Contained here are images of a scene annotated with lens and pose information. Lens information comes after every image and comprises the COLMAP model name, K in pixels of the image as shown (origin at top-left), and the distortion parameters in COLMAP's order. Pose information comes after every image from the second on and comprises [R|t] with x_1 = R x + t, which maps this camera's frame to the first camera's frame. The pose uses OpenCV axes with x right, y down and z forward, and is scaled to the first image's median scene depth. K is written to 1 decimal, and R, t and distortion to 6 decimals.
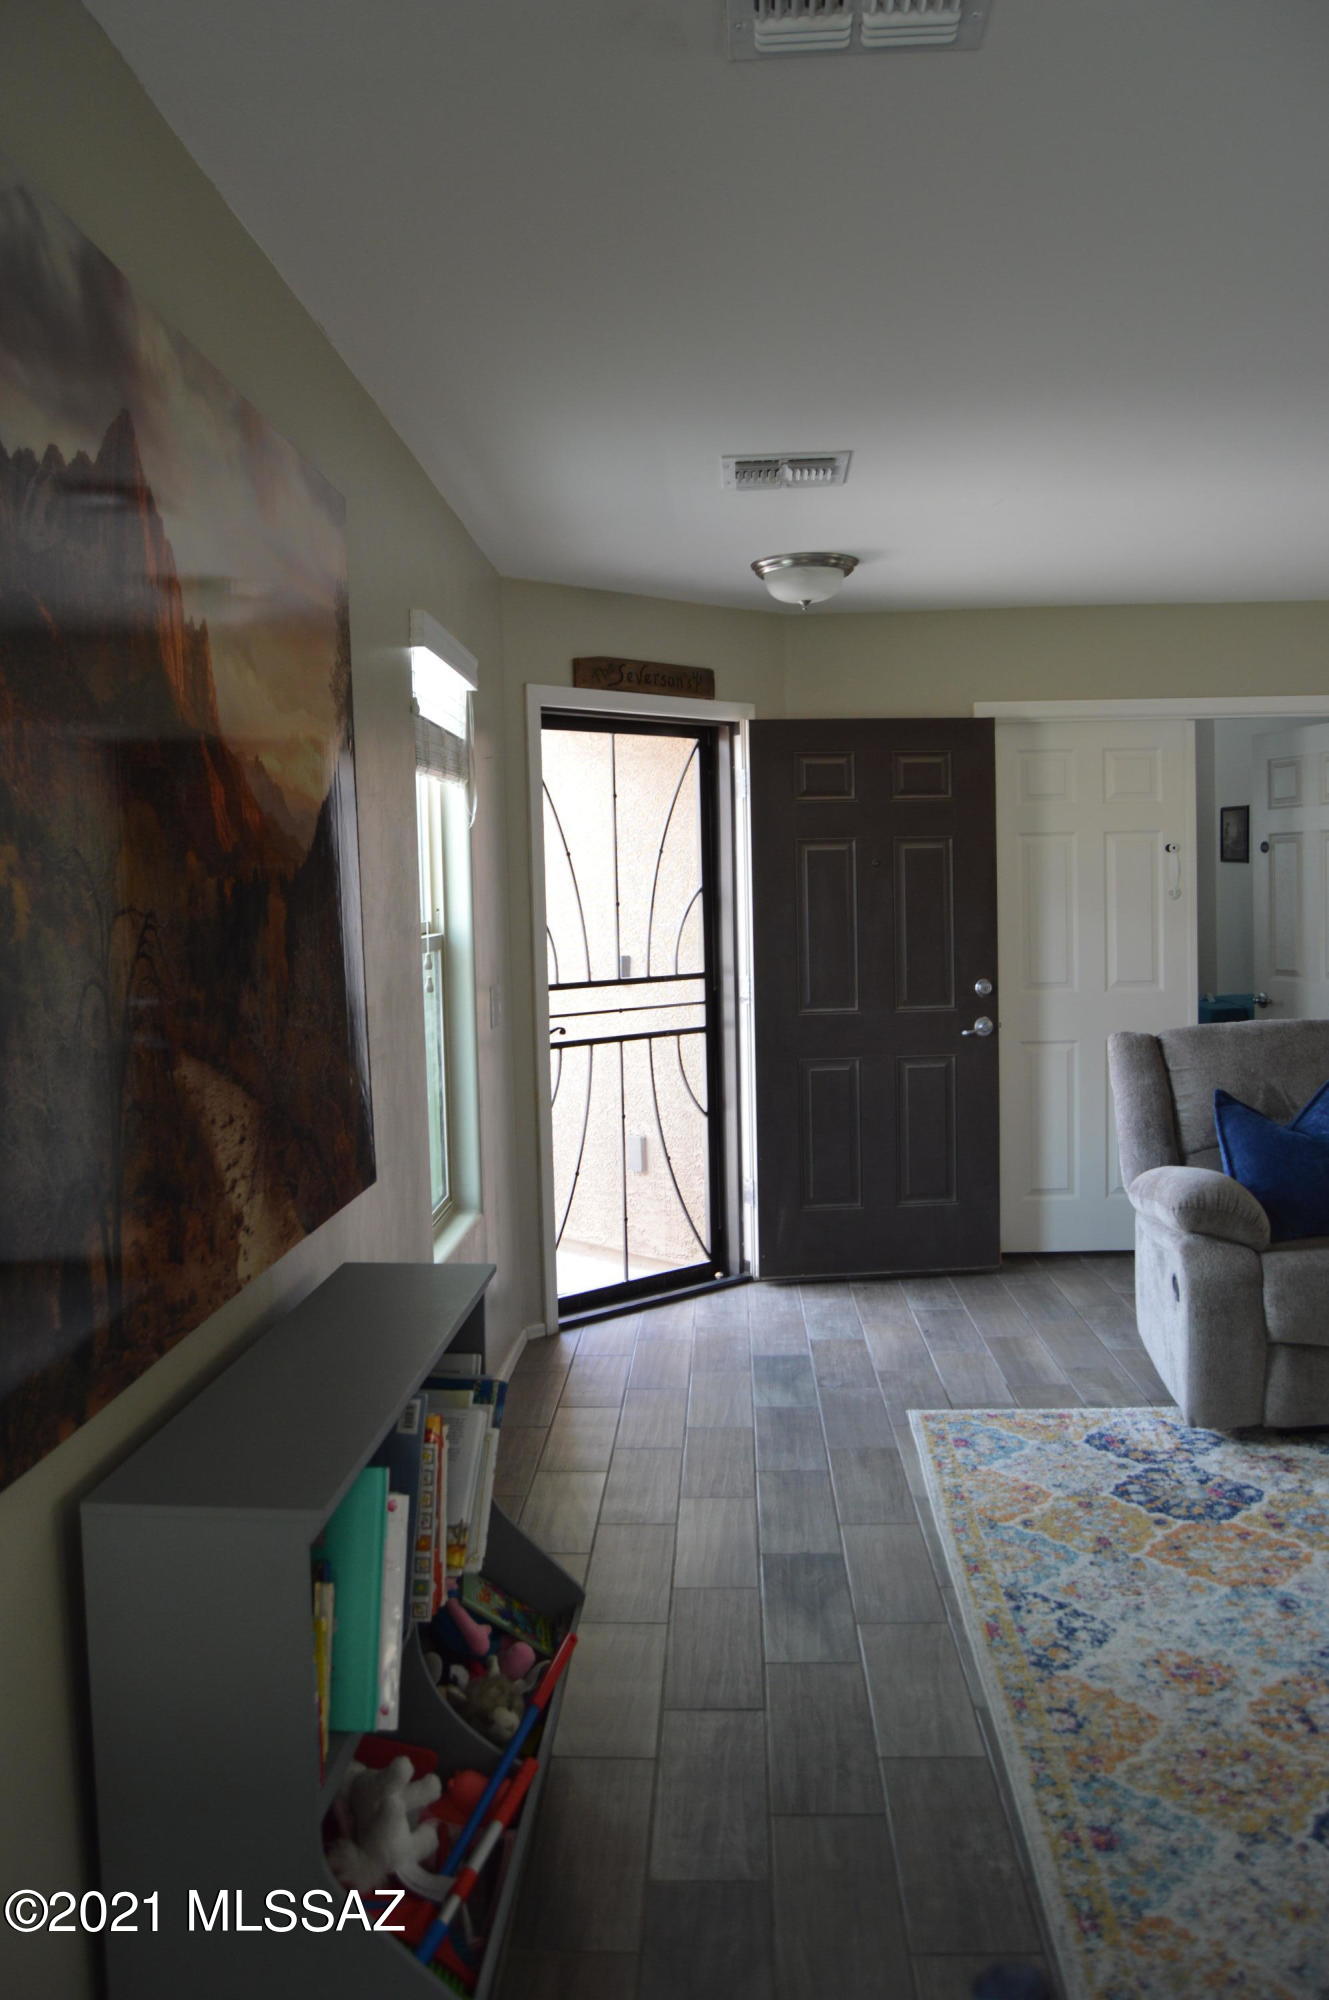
lens RADIAL K [[1599.6, 0, 657.5], [0, 1599.6, 988.9], [0, 0, 1]] dist [-0.097574, 0.052140]
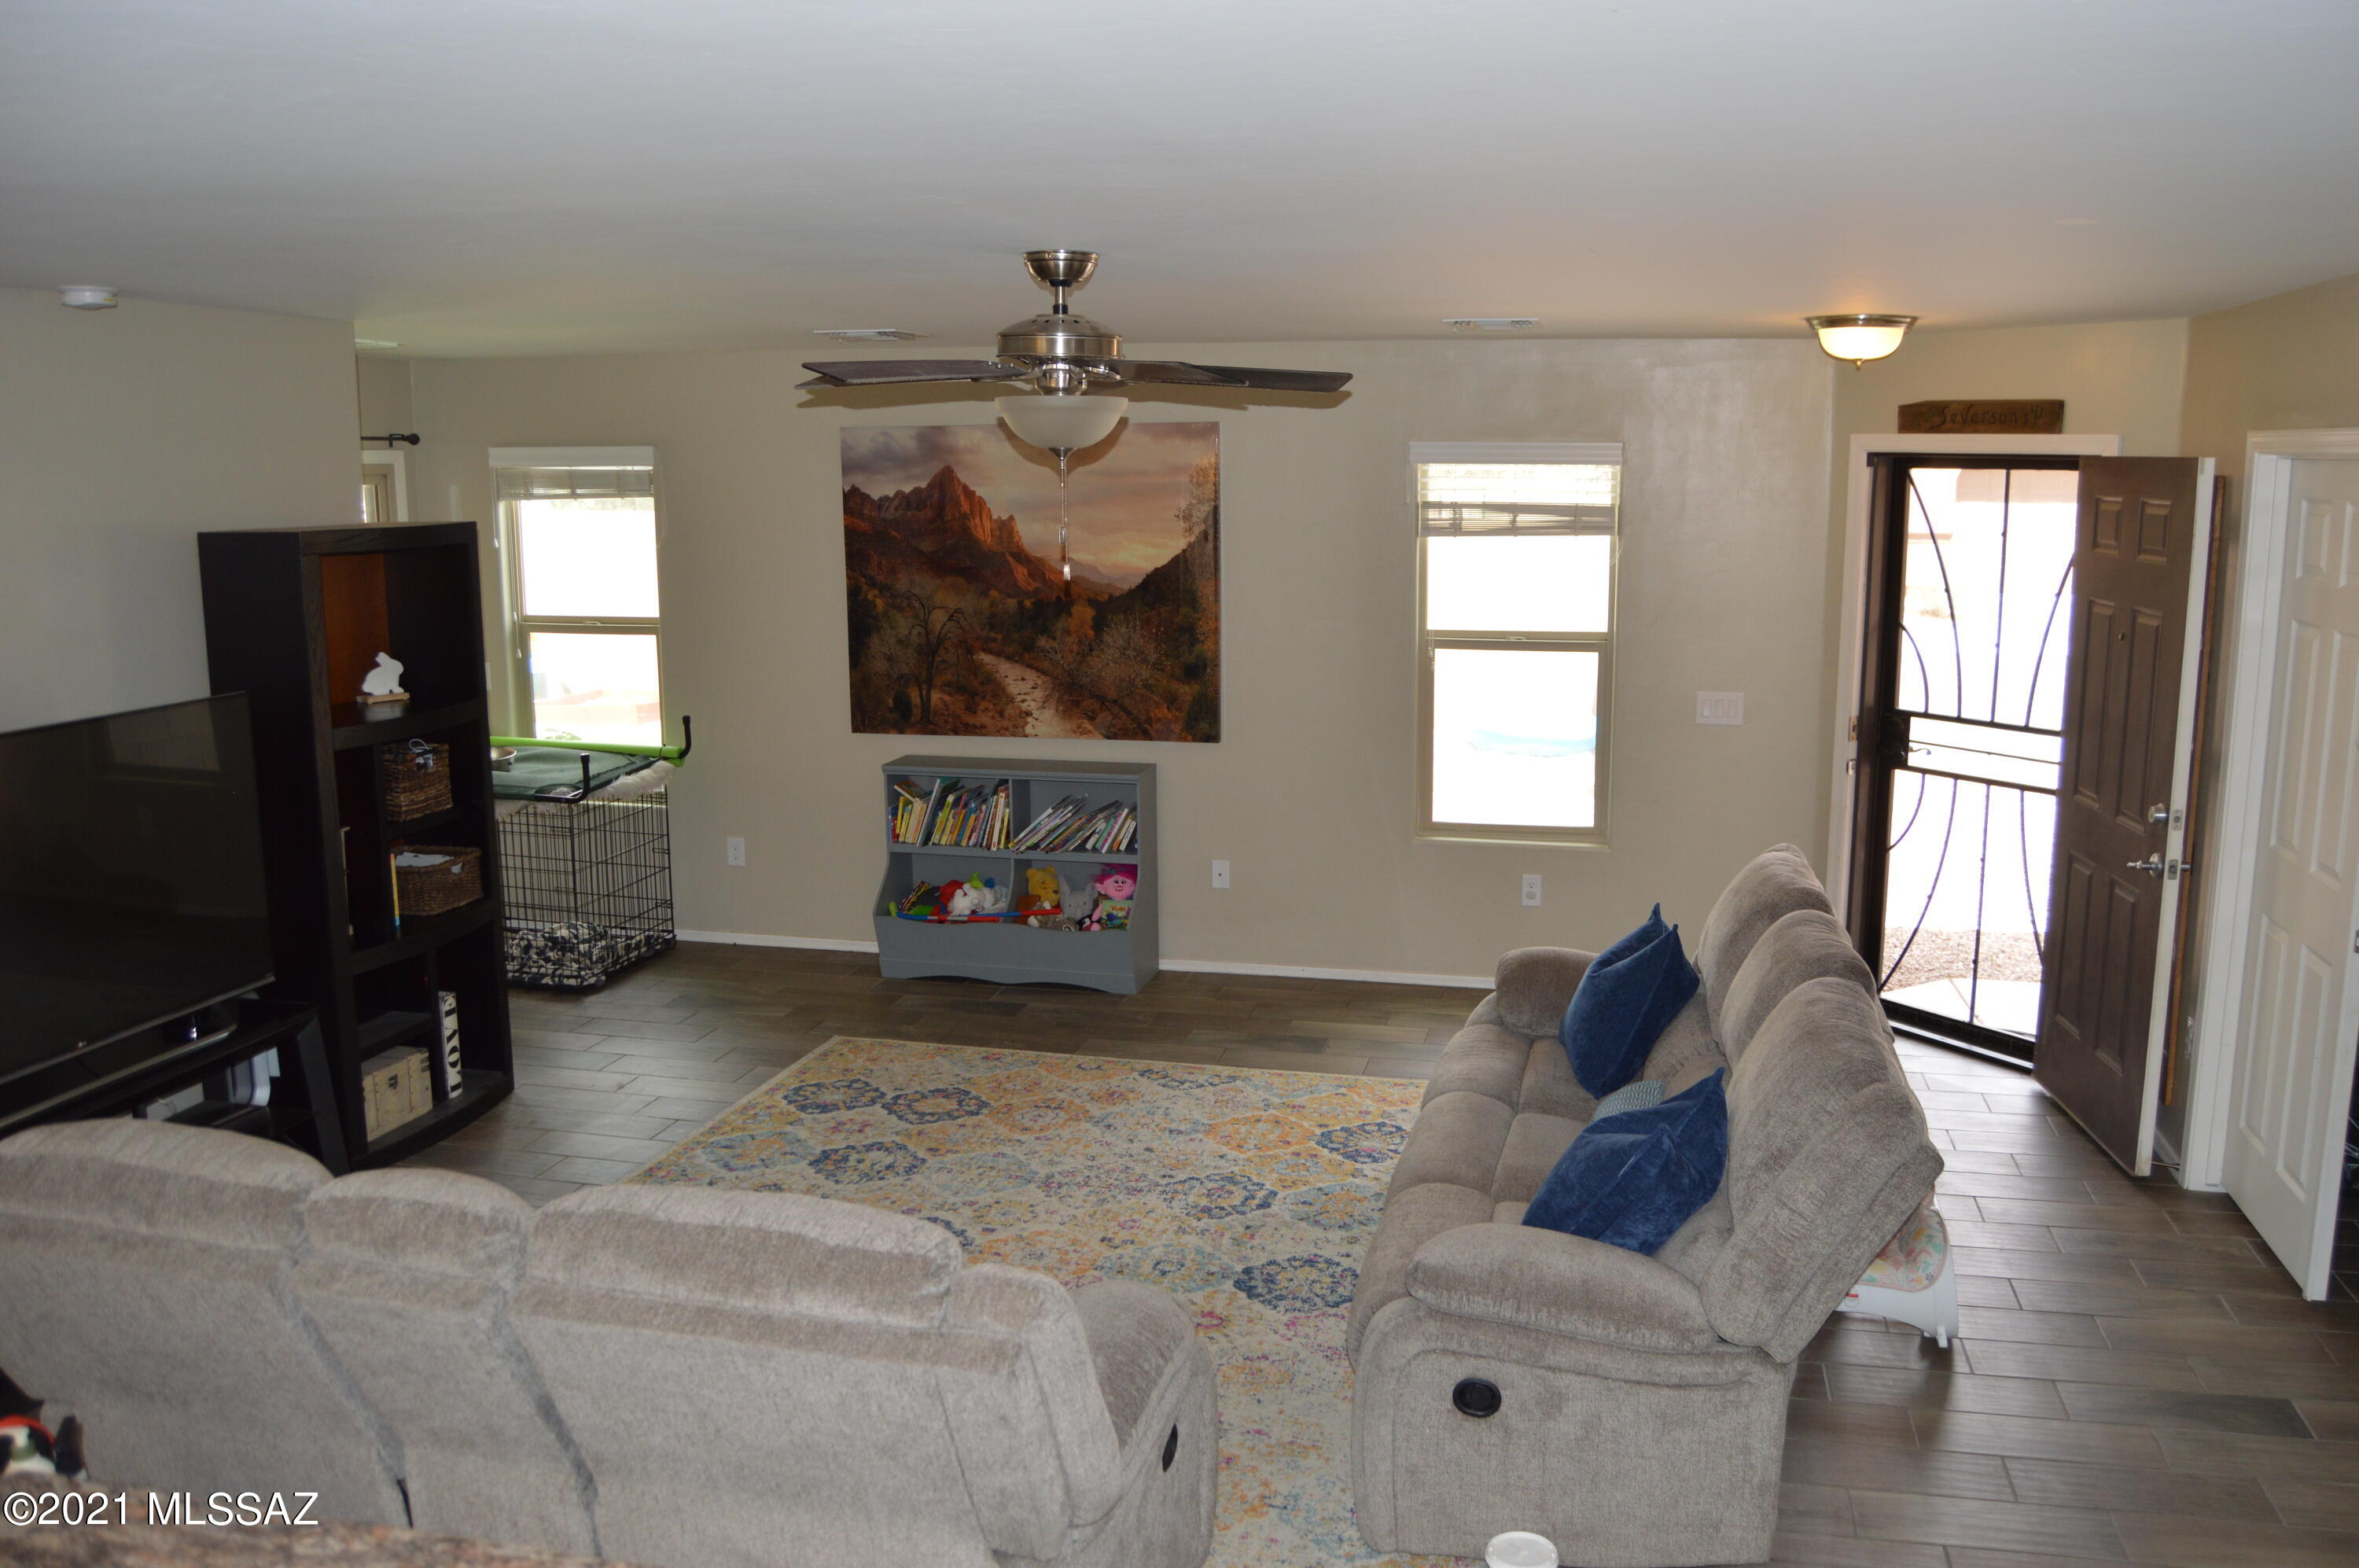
lens RADIAL K [[1886.7, 0, 1178.9], [0, 1886.7, 813.6], [0, 0, 1]] dist [-0.097574, 0.052140]
pose [[-0.207770, 0.192263, -0.959097, 2.023891], [-0.052439, 0.976894, 0.207191, -0.273056], [0.976771, 0.093342, -0.192888, 1.283000]]
